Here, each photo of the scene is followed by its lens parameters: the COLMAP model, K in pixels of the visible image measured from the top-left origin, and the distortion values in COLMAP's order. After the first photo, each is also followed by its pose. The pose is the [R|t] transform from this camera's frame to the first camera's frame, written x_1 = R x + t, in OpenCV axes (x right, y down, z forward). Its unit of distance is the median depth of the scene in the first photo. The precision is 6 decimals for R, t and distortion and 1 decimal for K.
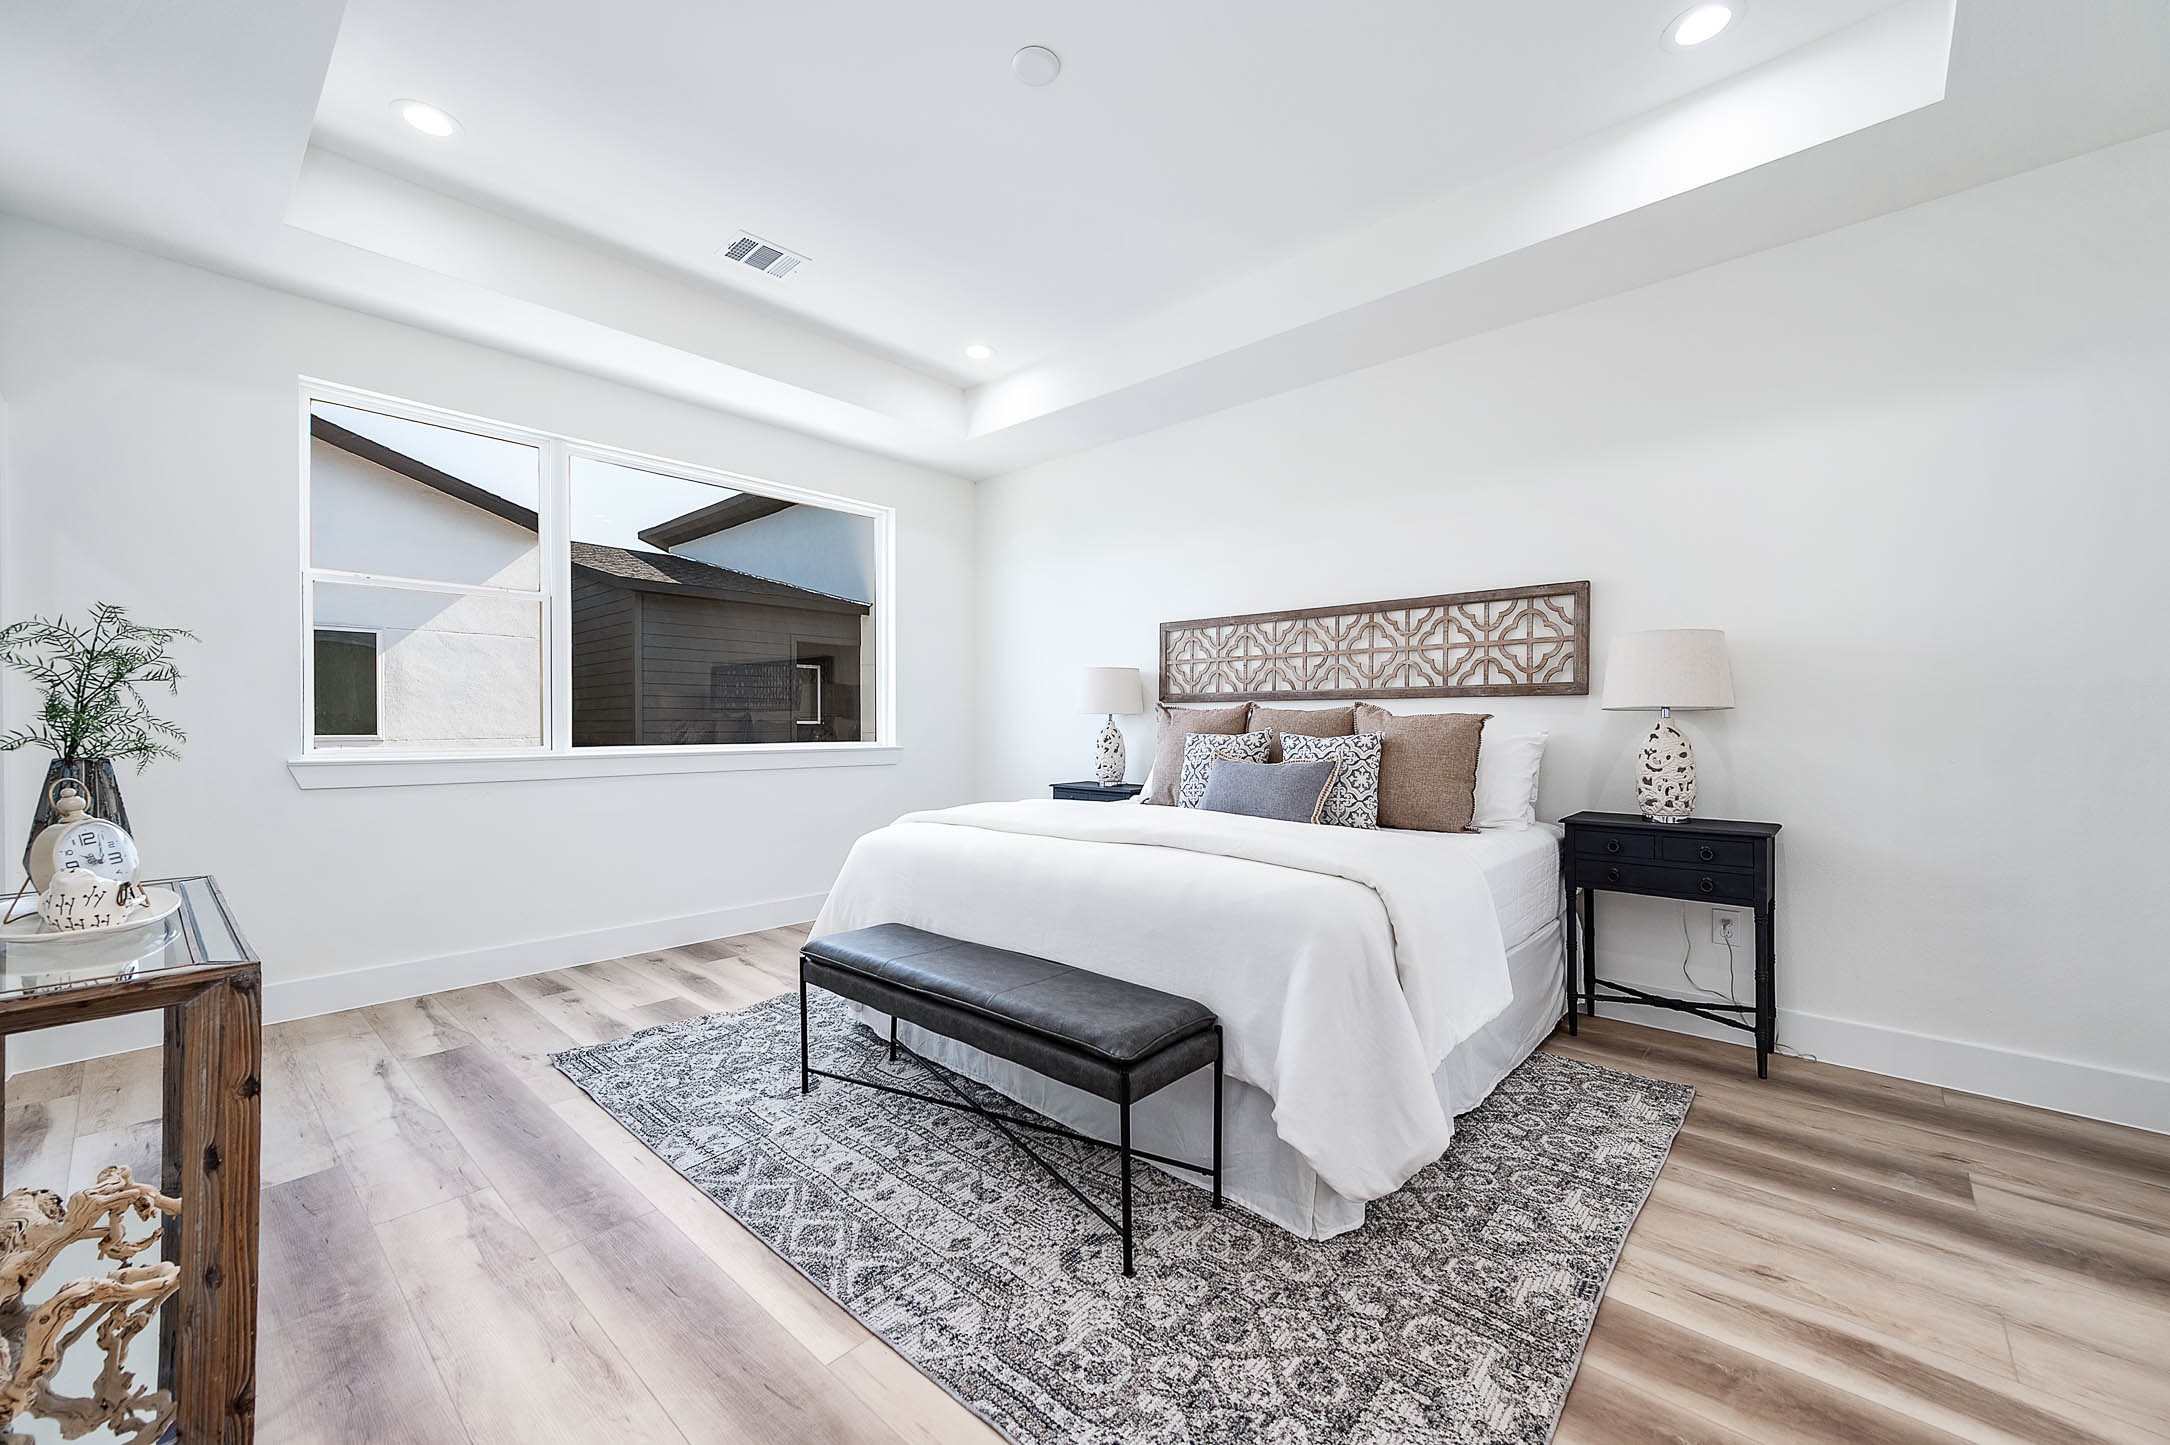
lens RADIAL K [[854.9, 0, 1083.8], [0, 854.9, 714.0], [0, 0, 1]] dist [0.017710, 0.000189]
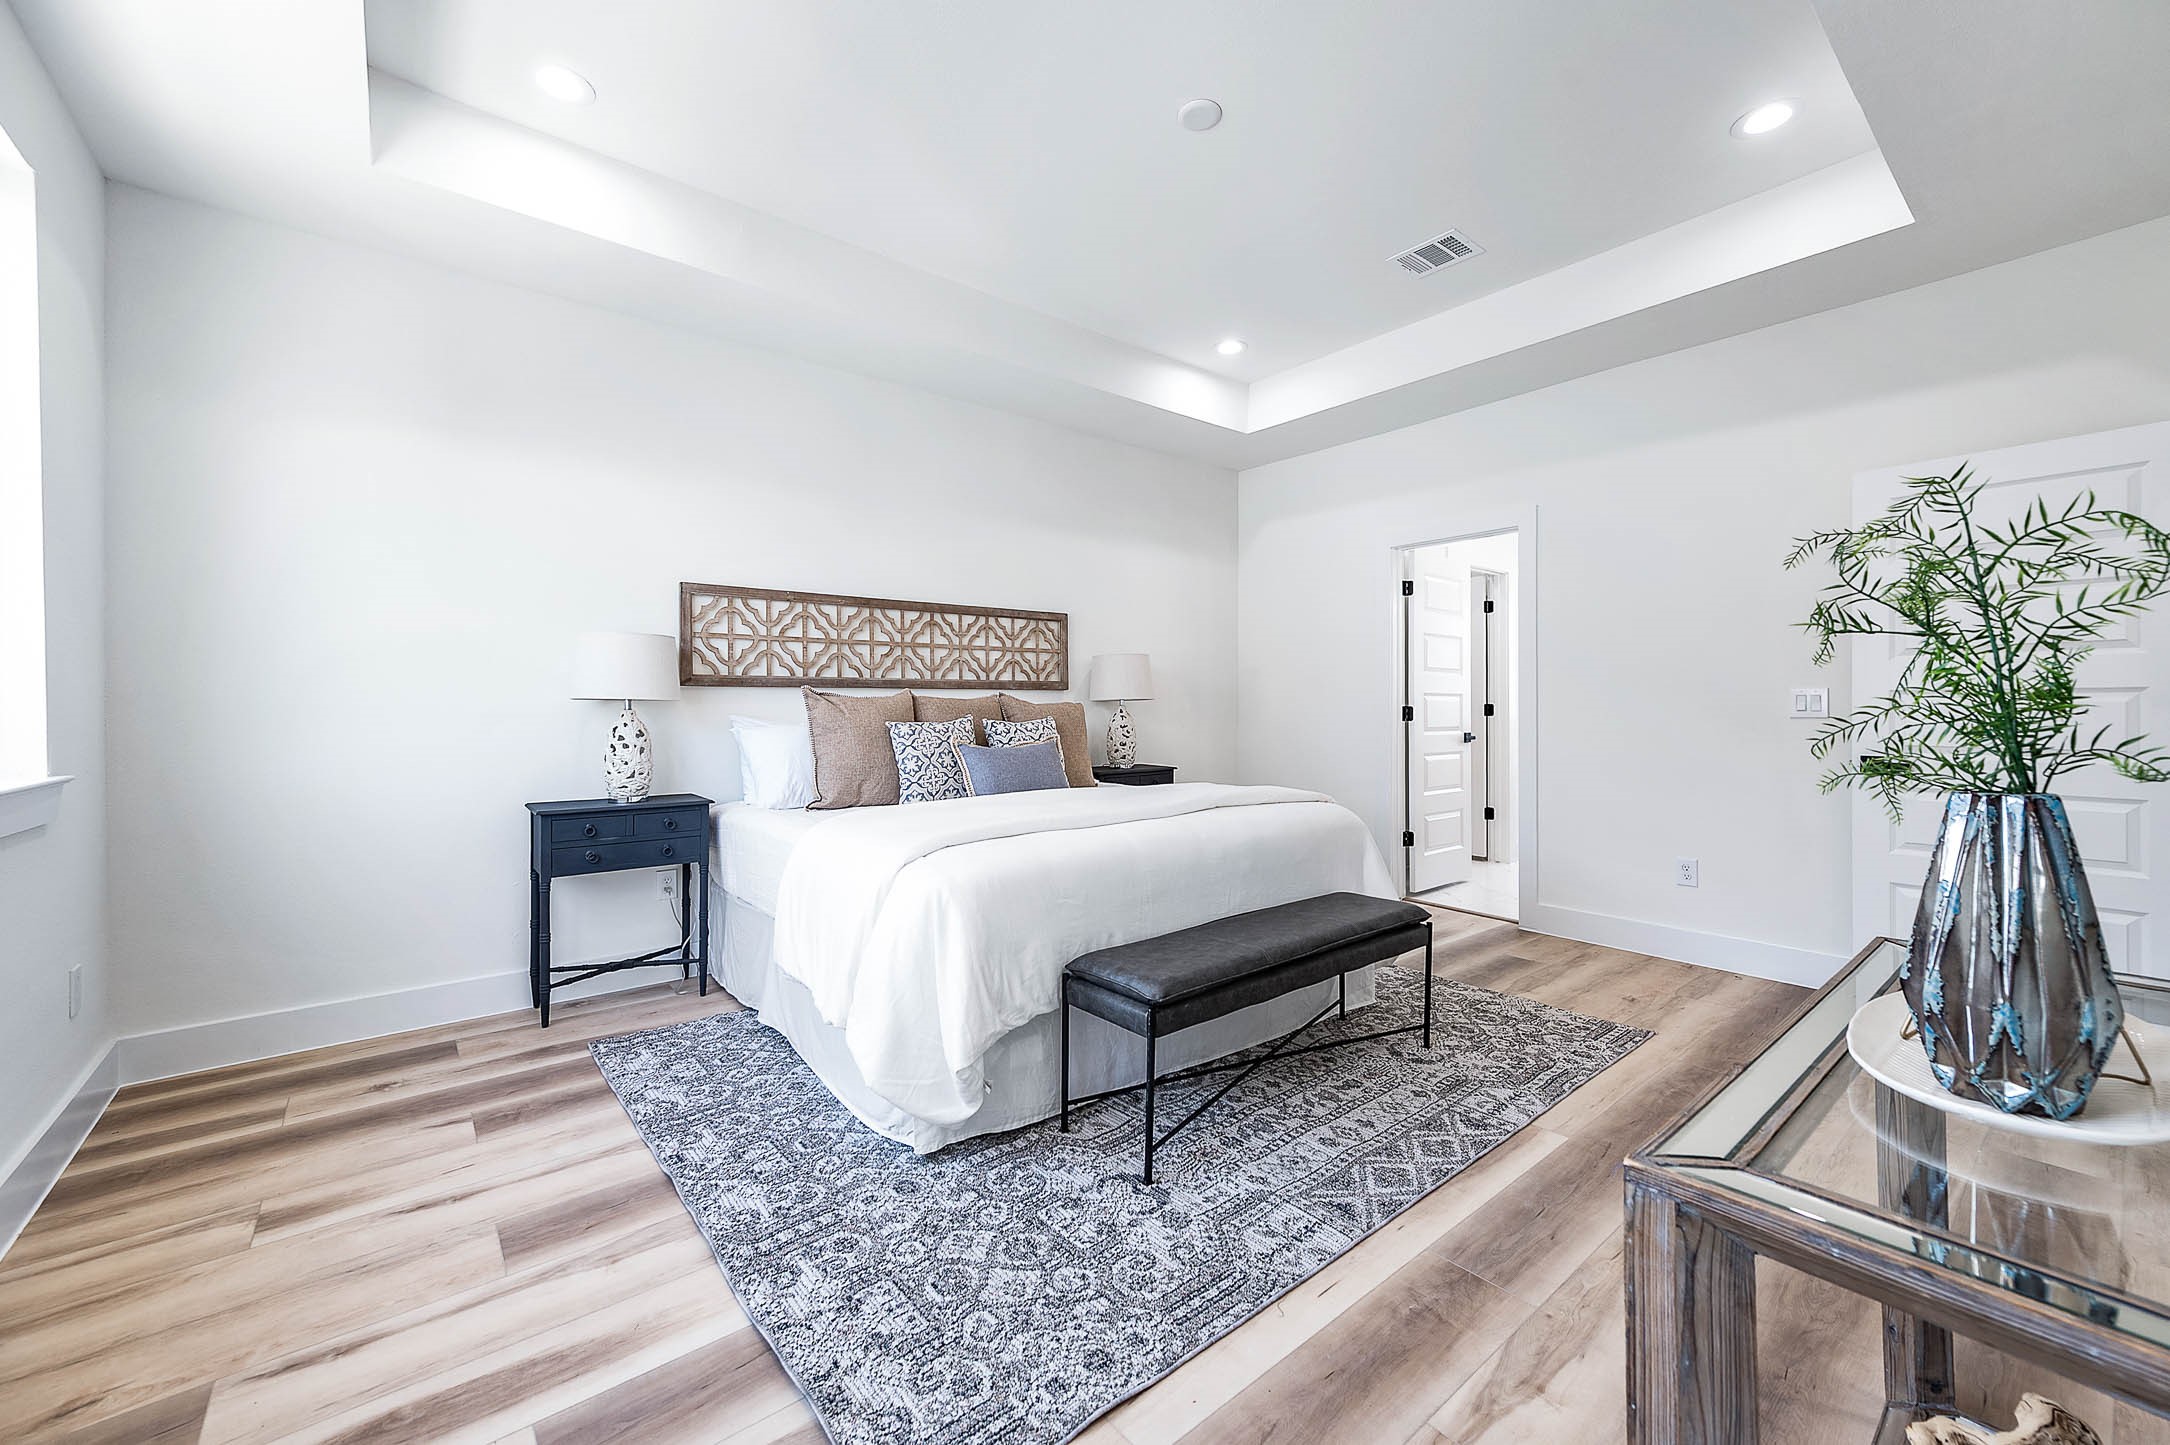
lens RADIAL K [[864.0, 0, 1095.7], [0, 864.0, 689.6], [0, 0, 1]] dist [0.012279, -0.000064]
pose [[0.136101, 0.023355, 0.990420, -0.815932], [-0.000772, 0.999724, -0.023468, 0.010603], [-0.990695, 0.002430, 0.136081, 0.687408]]
